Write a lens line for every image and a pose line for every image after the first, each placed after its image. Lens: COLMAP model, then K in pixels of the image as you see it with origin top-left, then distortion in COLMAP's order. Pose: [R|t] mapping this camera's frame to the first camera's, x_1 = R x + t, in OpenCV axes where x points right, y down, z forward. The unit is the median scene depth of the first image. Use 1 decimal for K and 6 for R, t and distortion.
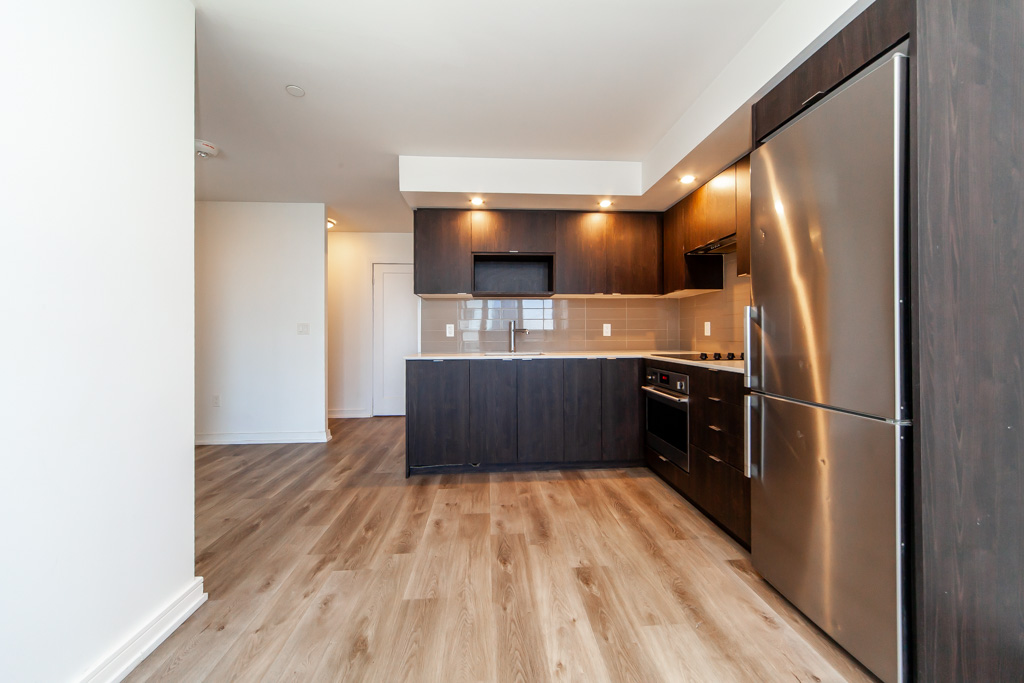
lens RADIAL K [[366.3, 0, 511.1], [0, 366.3, 331.6], [0, 0, 1]] dist [0.002044, 0.000078]
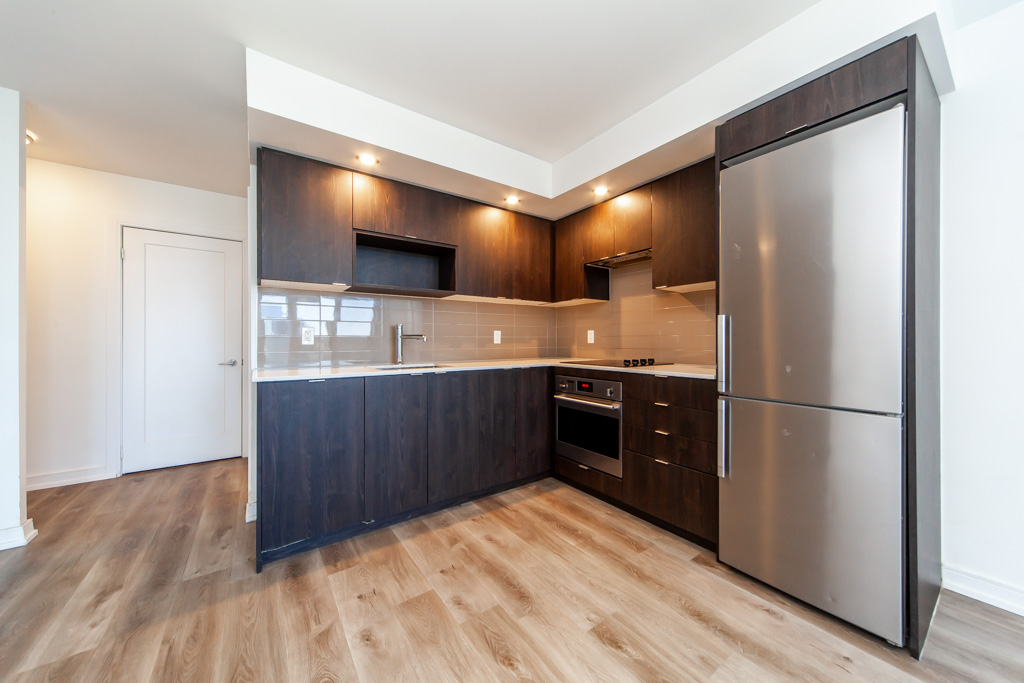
lens RADIAL K [[356.5, 0, 509.8], [0, 356.5, 340.2], [0, 0, 1]] dist [0.002863, -0.000564]
pose [[0.851659, 0.003123, 0.524087, -0.270111], [-0.004794, 0.999987, 0.001833, 0.002518], [-0.524074, -0.004074, 0.851663, 0.292690]]
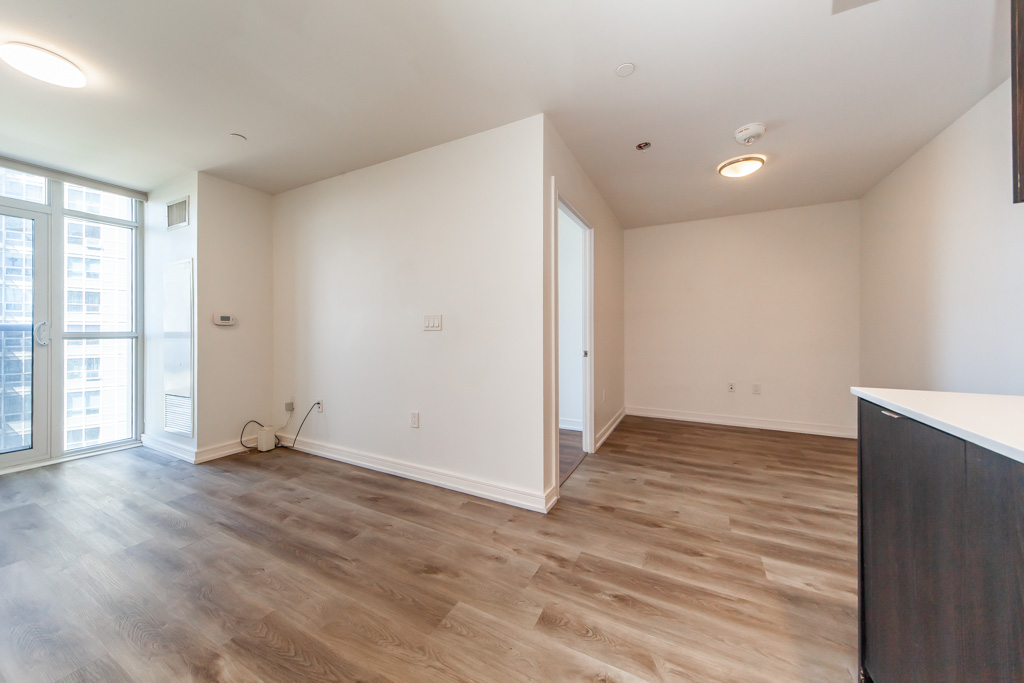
lens RADIAL K [[354.5, 0, 509.3], [0, 354.5, 329.7], [0, 0, 1]] dist [0.002269, 0.000119]
pose [[-0.516478, 0.001308, -0.856300, 0.274442], [0.008625, 0.999956, -0.003674, 0.003544], [0.856257, -0.009283, -0.516466, 0.985193]]
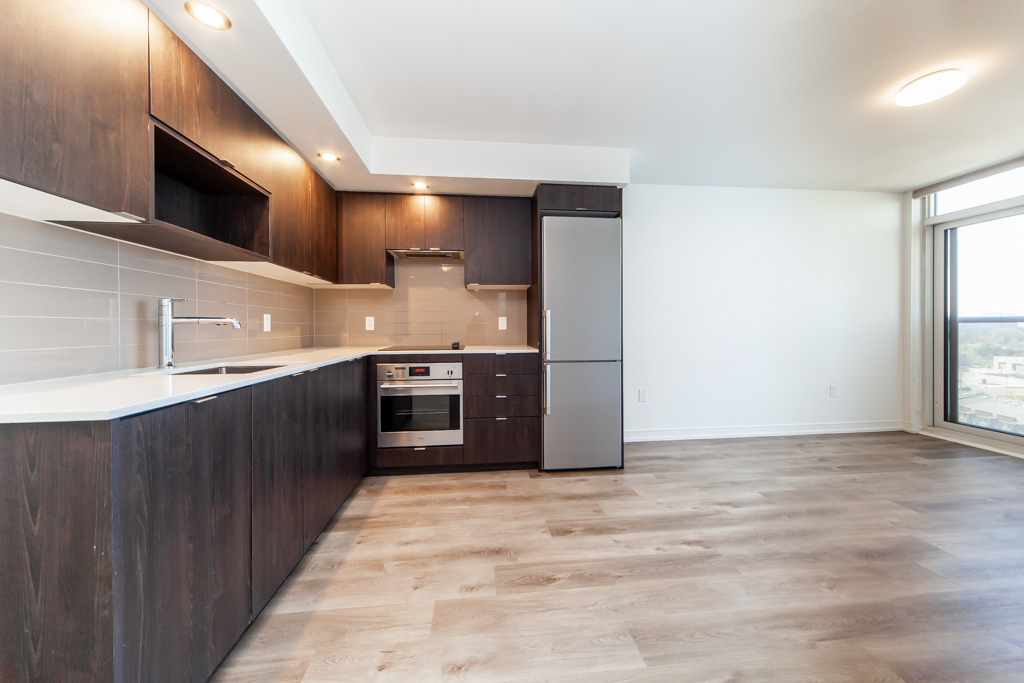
lens RADIAL K [[368.0, 0, 513.7], [0, 368.0, 328.9], [0, 0, 1]] dist [0.002605, -0.000087]
pose [[-0.041112, 0.001063, 0.999154, -0.648348], [-0.000235, 0.999999, -0.001074, 0.011165], [-0.999155, -0.000279, -0.041112, 0.800898]]
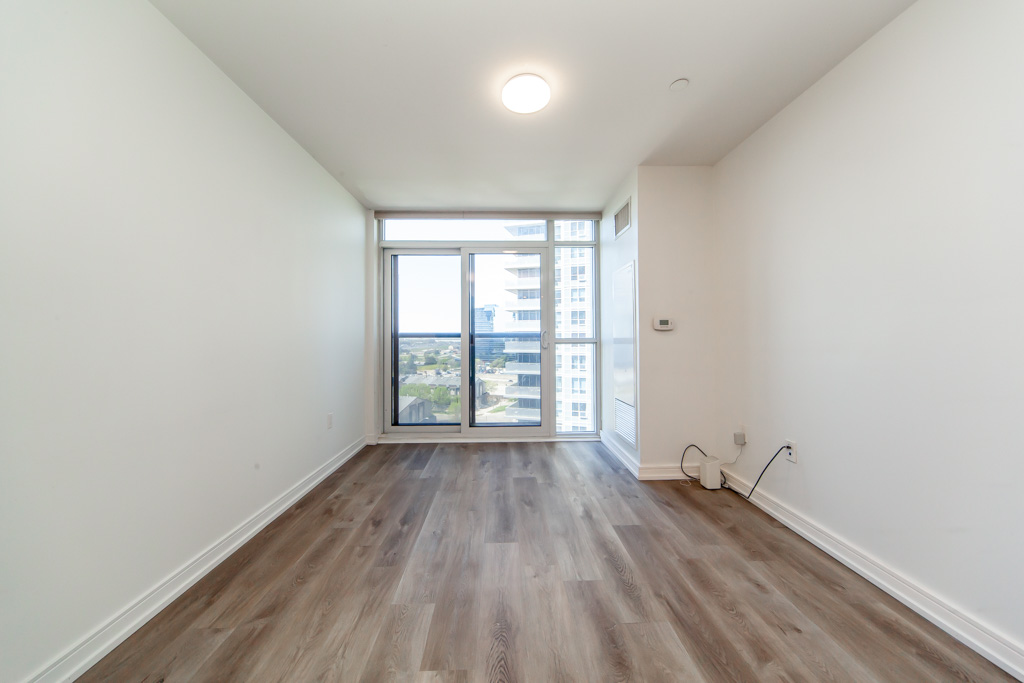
lens RADIAL K [[356.6, 0, 512.1], [0, 356.6, 334.2], [0, 0, 1]] dist [0.001908, 0.000126]
pose [[-0.999398, 0.009406, 0.033385, 0.153667], [0.008826, 0.999808, -0.017475, 0.001959], [-0.033543, -0.017170, -0.999290, 0.598977]]
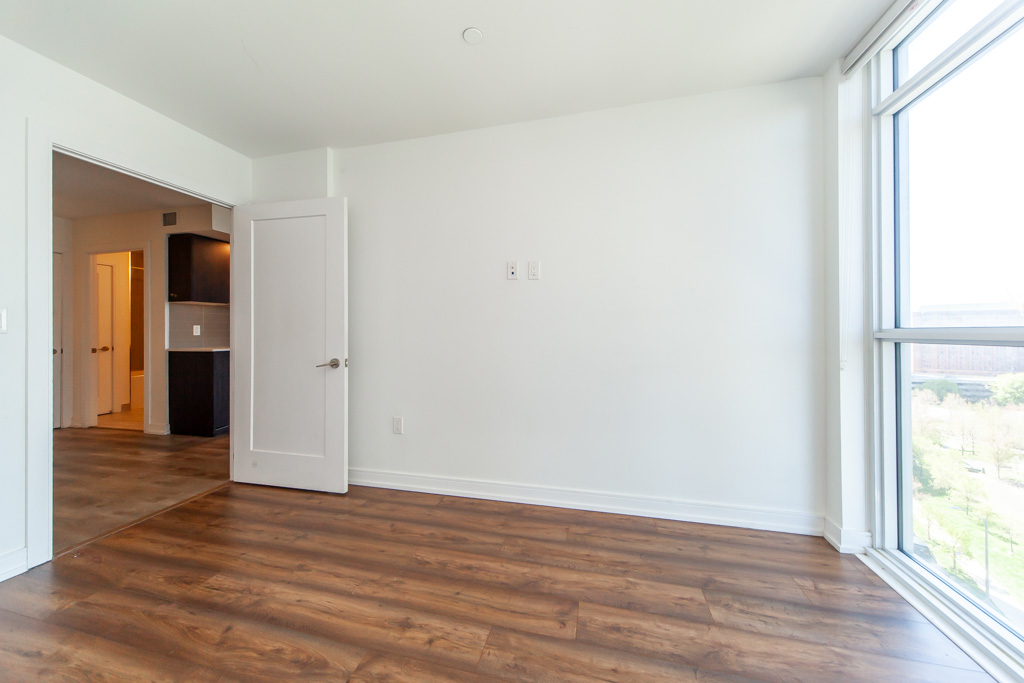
lens RADIAL K [[359.8, 0, 509.8], [0, 359.8, 330.8], [0, 0, 1]] dist [0.002698, 0.000091]
pose [[0.307178, 0.005403, 0.951637, -1.392634], [-0.002094, 0.999985, -0.005001, 0.003581], [-0.951650, -0.000457, 0.307185, -0.537230]]
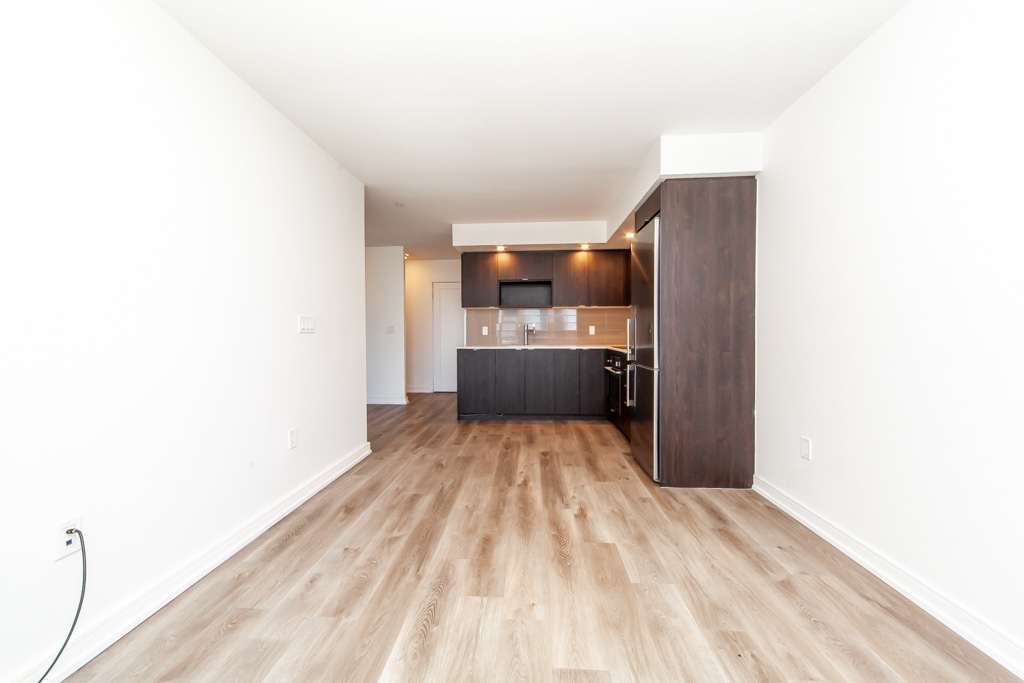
lens RADIAL K [[362.9, 0, 511.6], [0, 362.9, 338.2], [0, 0, 1]] dist [0.003664, 0.000187]
pose [[0.992398, 0.000724, -0.123065, 0.174854], [0.001958, 0.999763, 0.021668, -0.007047], [0.123051, -0.021744, 0.992162, -0.653577]]
